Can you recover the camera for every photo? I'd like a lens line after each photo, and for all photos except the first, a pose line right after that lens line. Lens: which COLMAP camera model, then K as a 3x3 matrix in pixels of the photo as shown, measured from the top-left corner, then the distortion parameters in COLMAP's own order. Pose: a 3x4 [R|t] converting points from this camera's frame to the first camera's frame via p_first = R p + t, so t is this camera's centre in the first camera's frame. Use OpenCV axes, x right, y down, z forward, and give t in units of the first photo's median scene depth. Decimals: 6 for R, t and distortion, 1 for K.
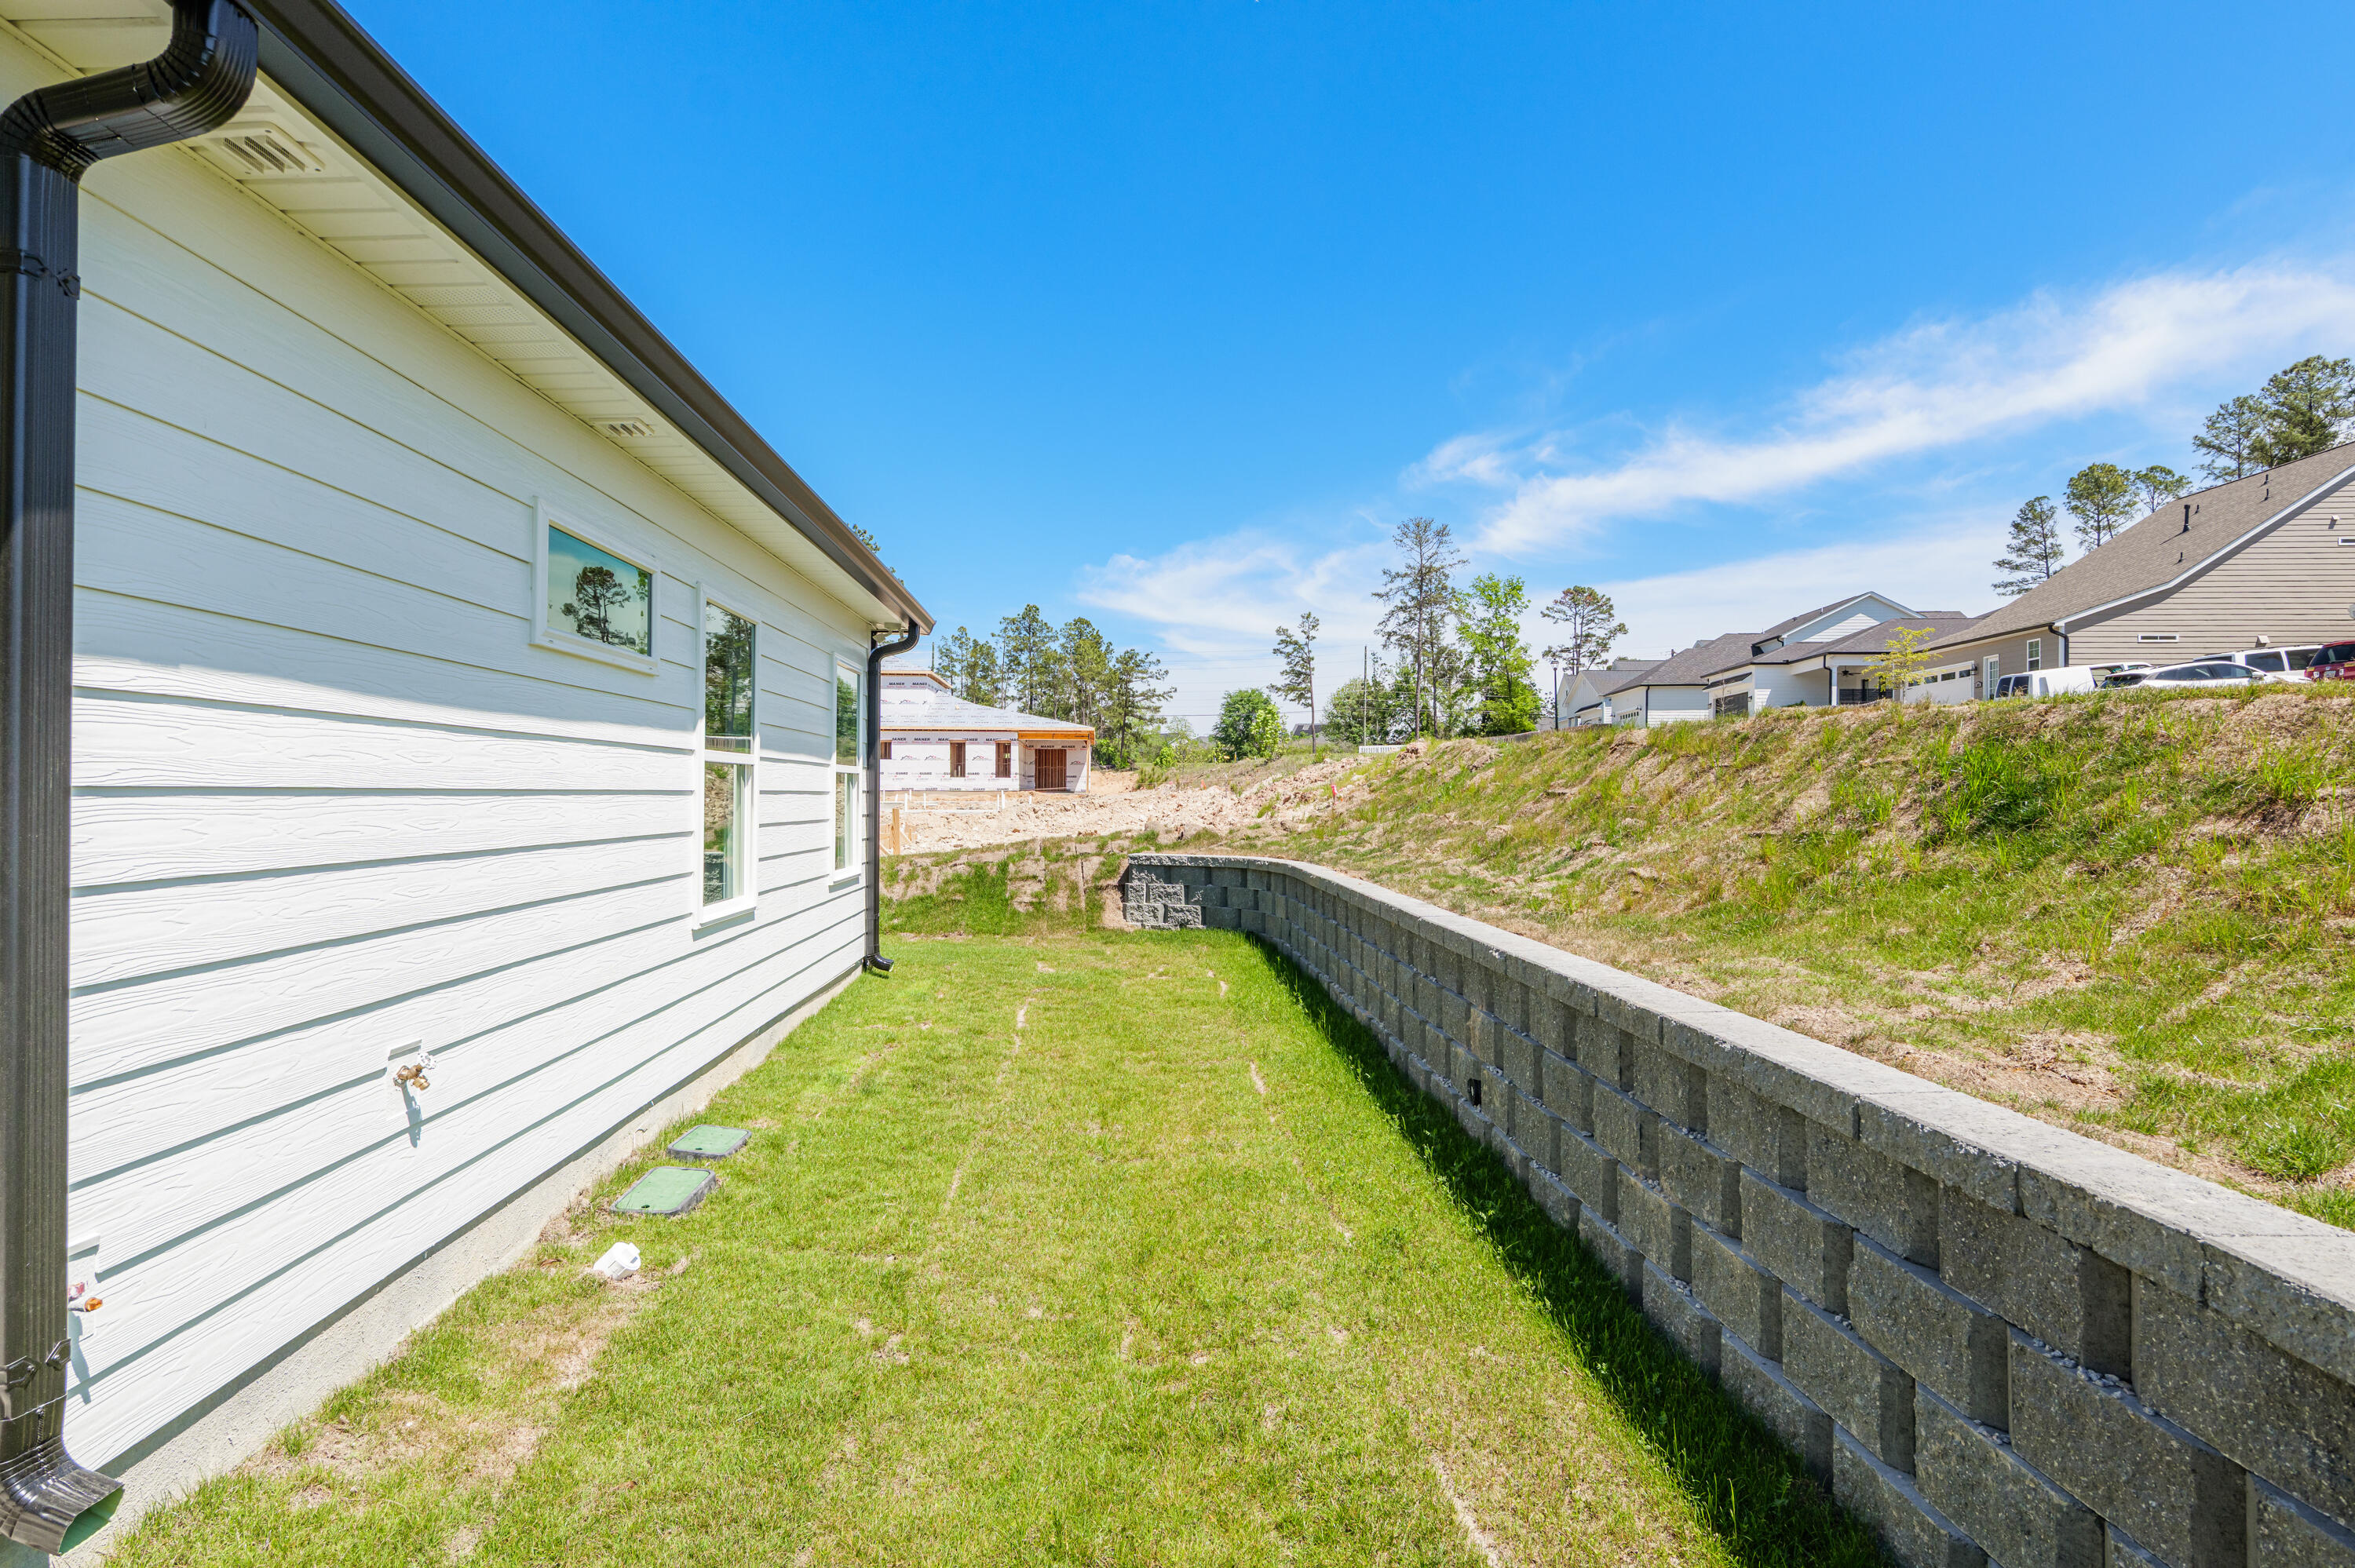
lens RADIAL K [[1202.6, 0, 1177.8], [0, 1202.6, 788.6], [0, 0, 1]] dist [-0.001040, 0.001265]
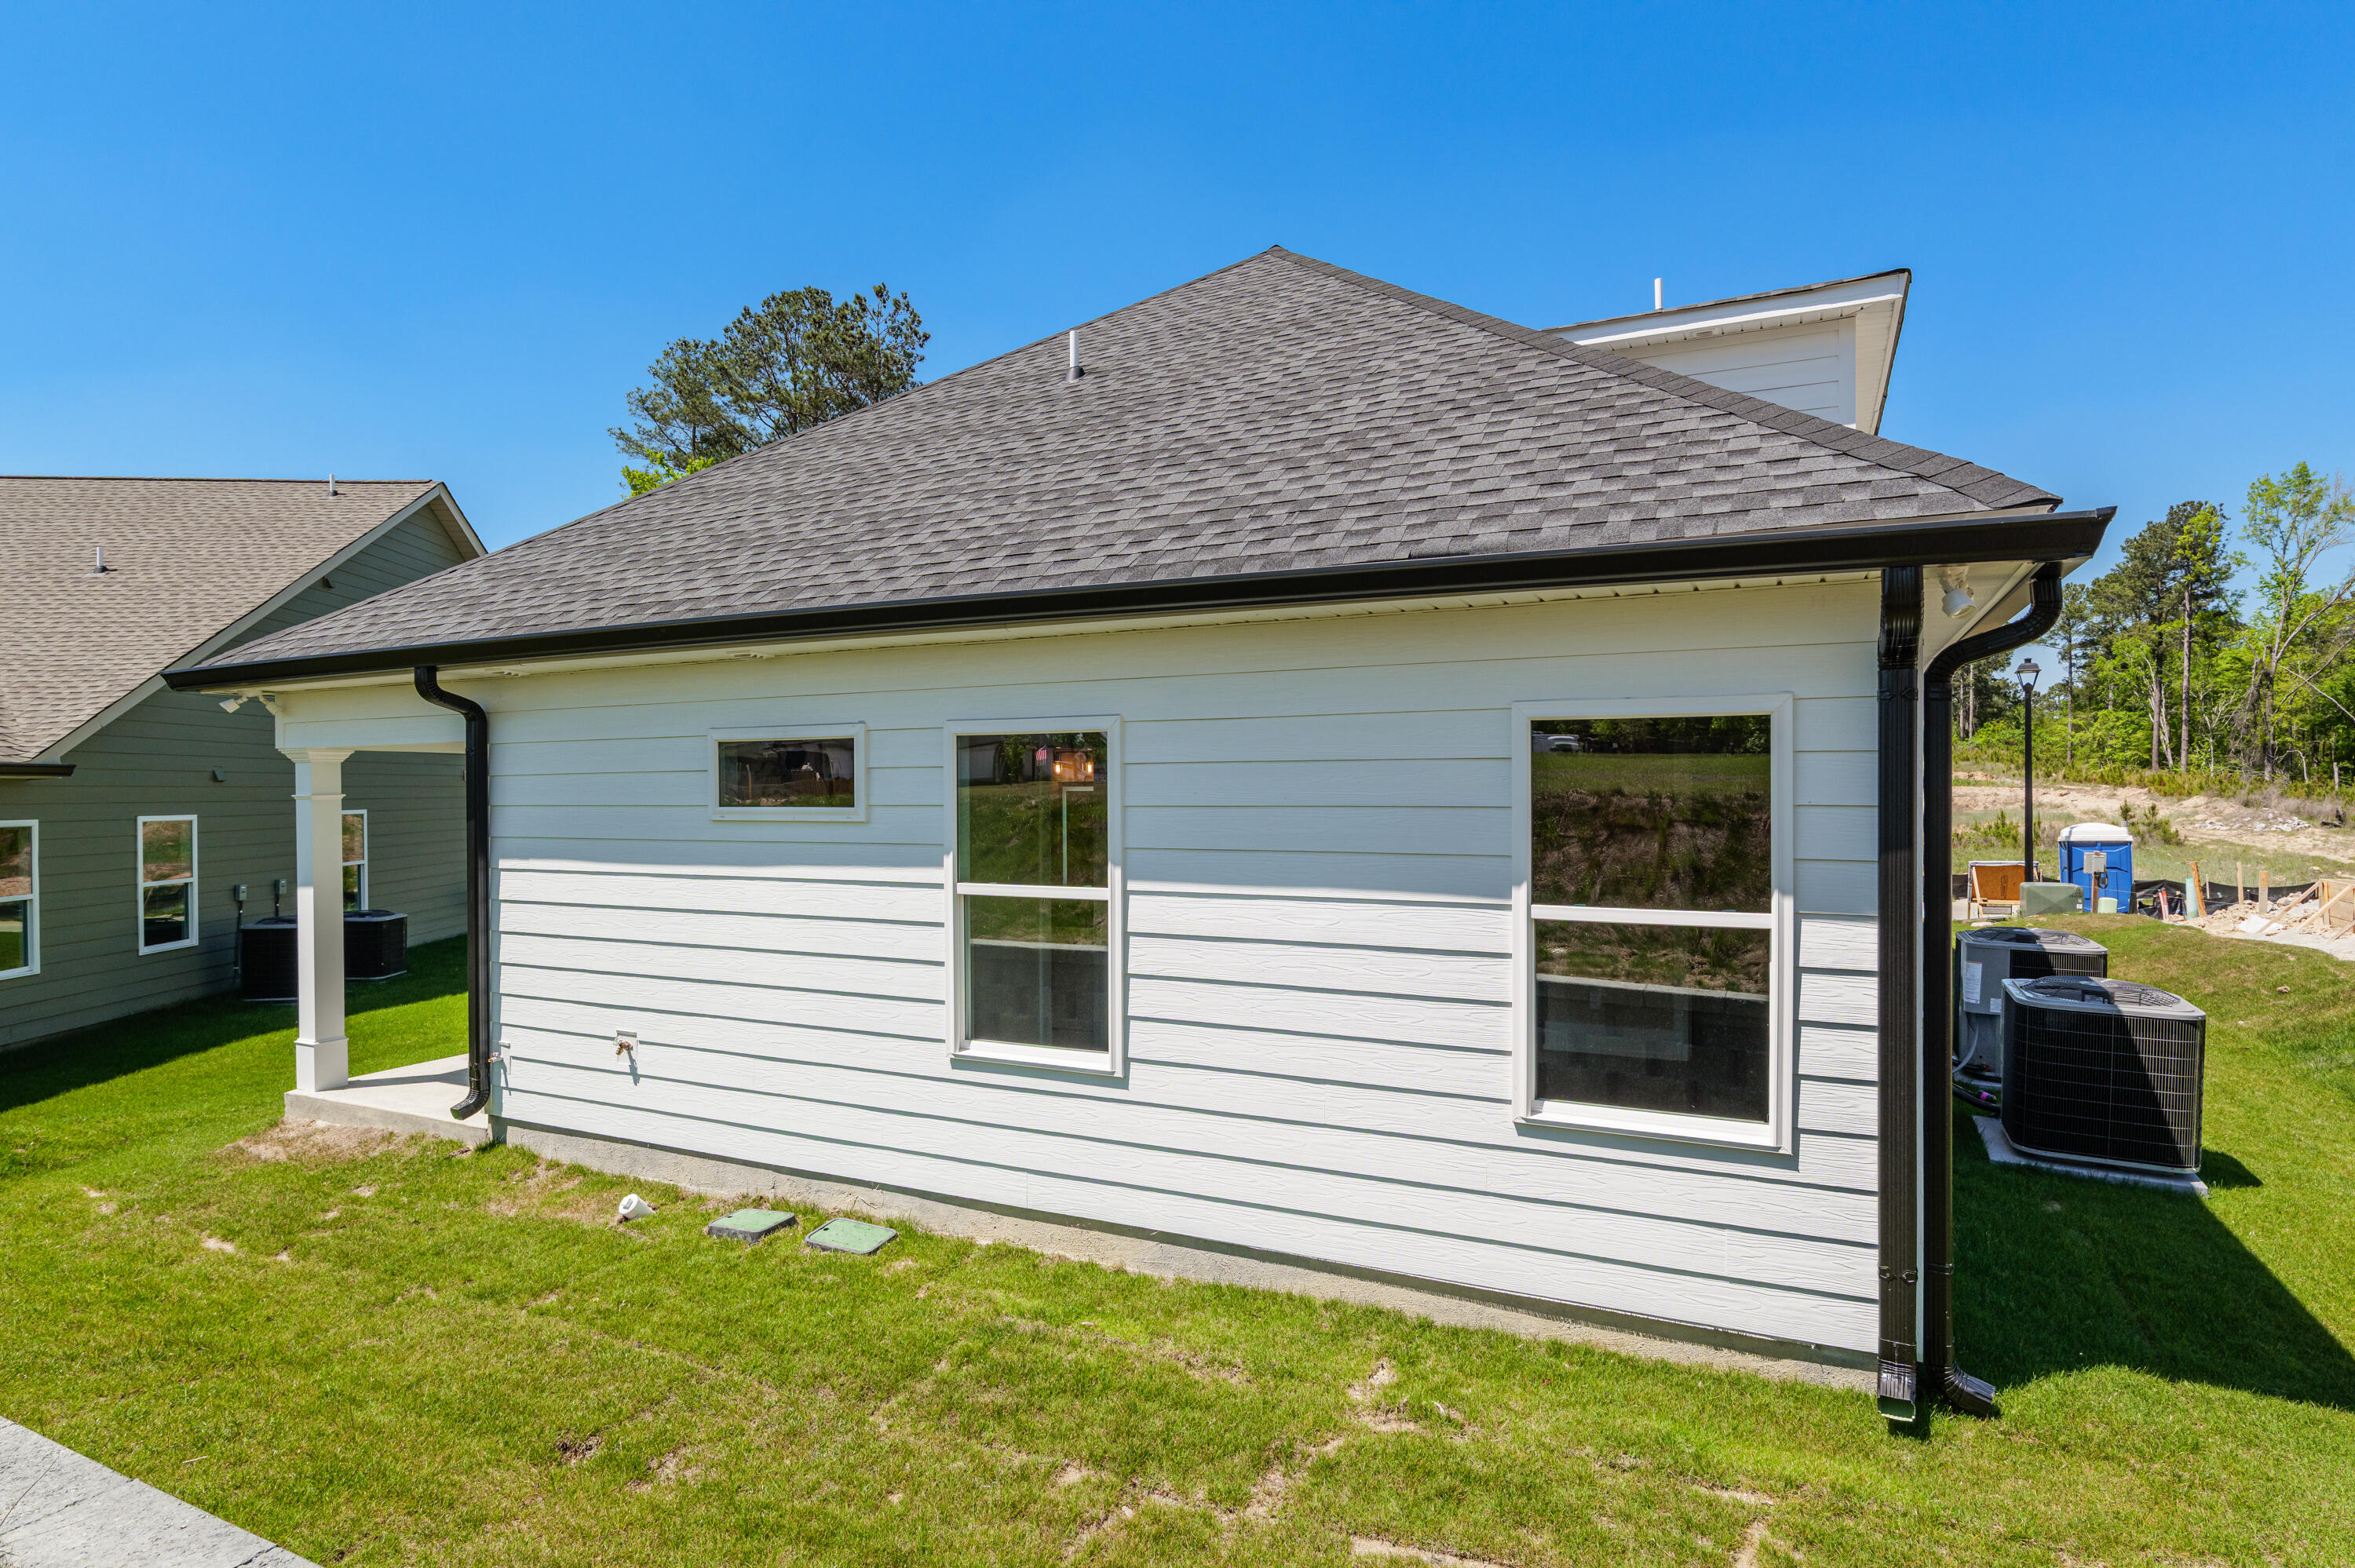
lens RADIAL K [[1280.6, 0, 1179.0], [0, 1280.6, 791.4], [0, 0, 1]] dist [-0.000707, -0.000108]
pose [[-0.513579, 0.001305, -0.858041, 0.713481], [0.008590, 0.999957, -0.003620, -0.172061], [0.857999, -0.009230, -0.513568, 2.809692]]
